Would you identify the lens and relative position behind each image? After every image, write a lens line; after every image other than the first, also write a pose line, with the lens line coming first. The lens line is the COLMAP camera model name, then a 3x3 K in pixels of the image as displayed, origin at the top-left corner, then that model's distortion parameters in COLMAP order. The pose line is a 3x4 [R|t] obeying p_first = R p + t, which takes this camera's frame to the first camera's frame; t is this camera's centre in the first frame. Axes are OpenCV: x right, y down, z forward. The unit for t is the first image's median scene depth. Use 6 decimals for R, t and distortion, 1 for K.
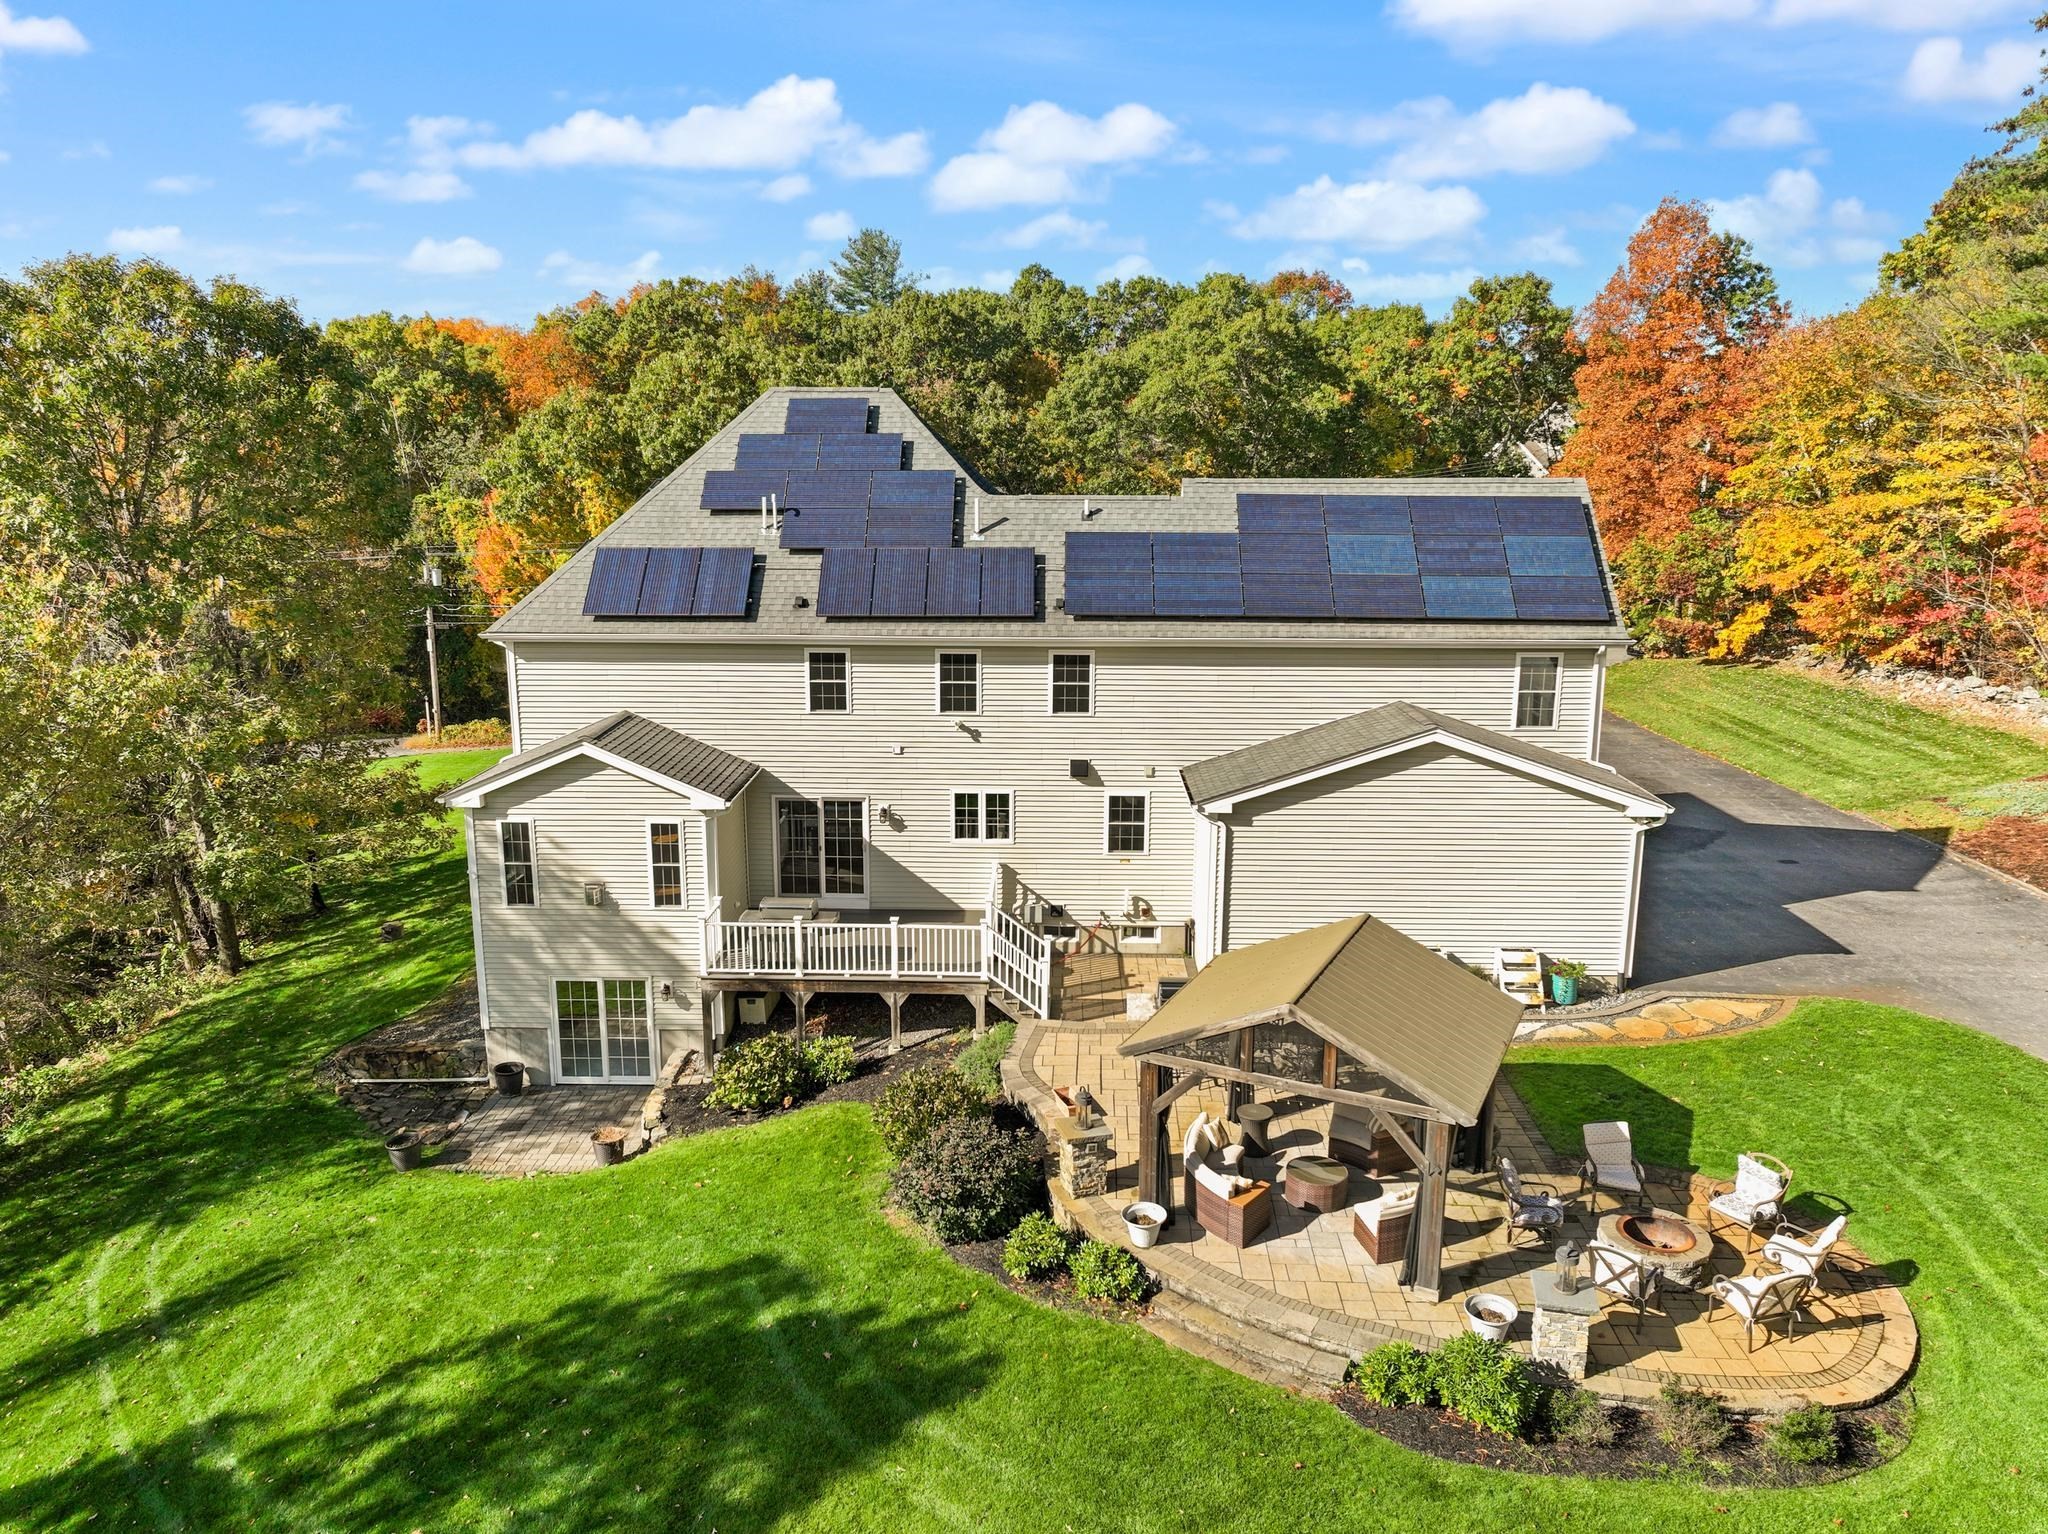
lens RADIAL K [[1455.1, 0, 1024.0], [0, 1455.1, 767.0], [0, 0, 1]] dist [0.004480, 0.009144]
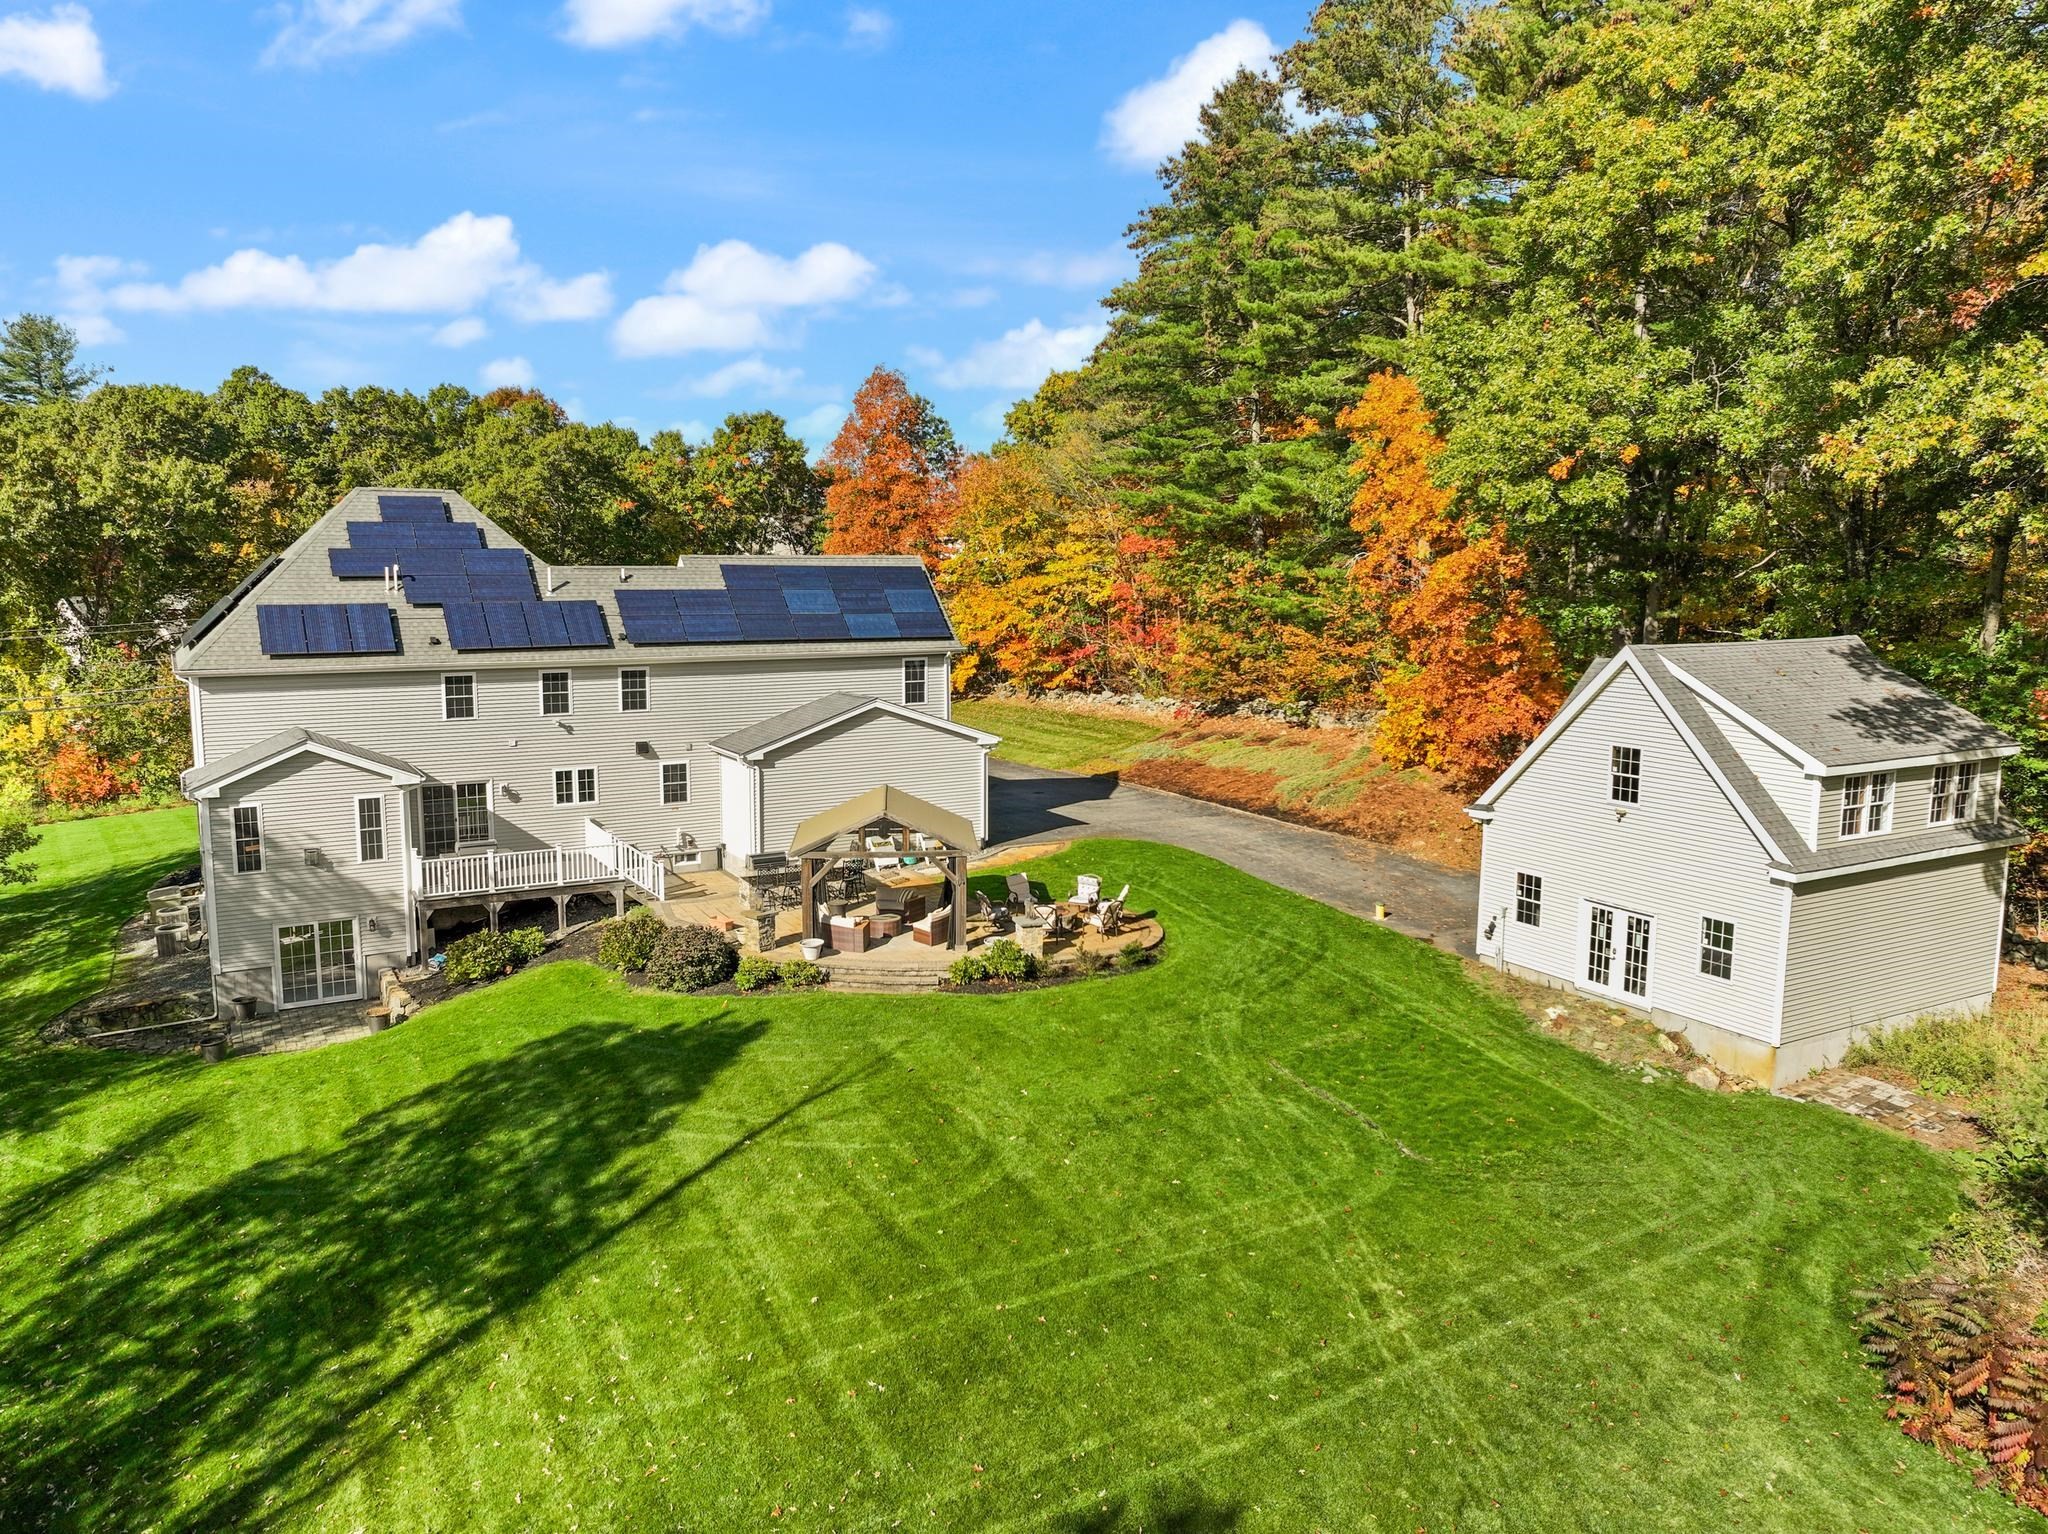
lens RADIAL K [[1455.1, 0, 1024.0], [0, 1455.1, 767.0], [0, 0, 1]] dist [0.004480, 0.009144]
pose [[0.851225, -0.073333, 0.519652, -0.396289], [0.111225, 0.992904, -0.042077, 0.124308], [-0.512879, 0.093615, 0.853341, -0.452503]]
